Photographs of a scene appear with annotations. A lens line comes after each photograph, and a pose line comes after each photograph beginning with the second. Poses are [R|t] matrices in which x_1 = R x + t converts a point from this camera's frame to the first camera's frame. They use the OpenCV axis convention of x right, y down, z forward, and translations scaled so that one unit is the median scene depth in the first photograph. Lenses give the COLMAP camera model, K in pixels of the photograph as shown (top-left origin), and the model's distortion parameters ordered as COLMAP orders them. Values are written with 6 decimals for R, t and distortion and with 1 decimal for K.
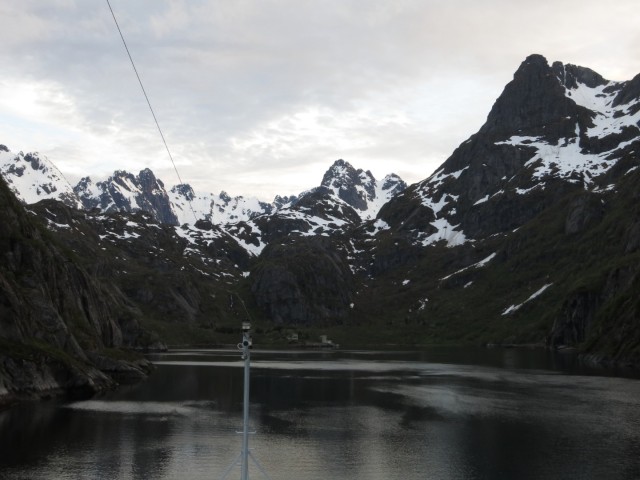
lens RADIAL K [[943.2, 0, 320.0], [0, 943.2, 240.0], [0, 0, 1]] dist [-0.144889, 0.001135]
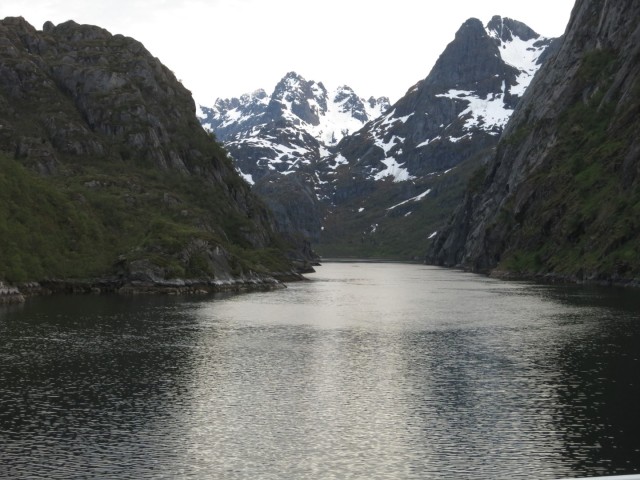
lens RADIAL K [[1205.6, 0, 320.0], [0, 1205.6, 240.0], [0, 0, 1]] dist [-0.173017, 0.002477]
pose [[0.997654, 0.015086, 0.066778, -0.065120], [-0.021262, 0.995460, 0.092776, -0.057436], [-0.065075, -0.093978, 0.993445, -0.558583]]
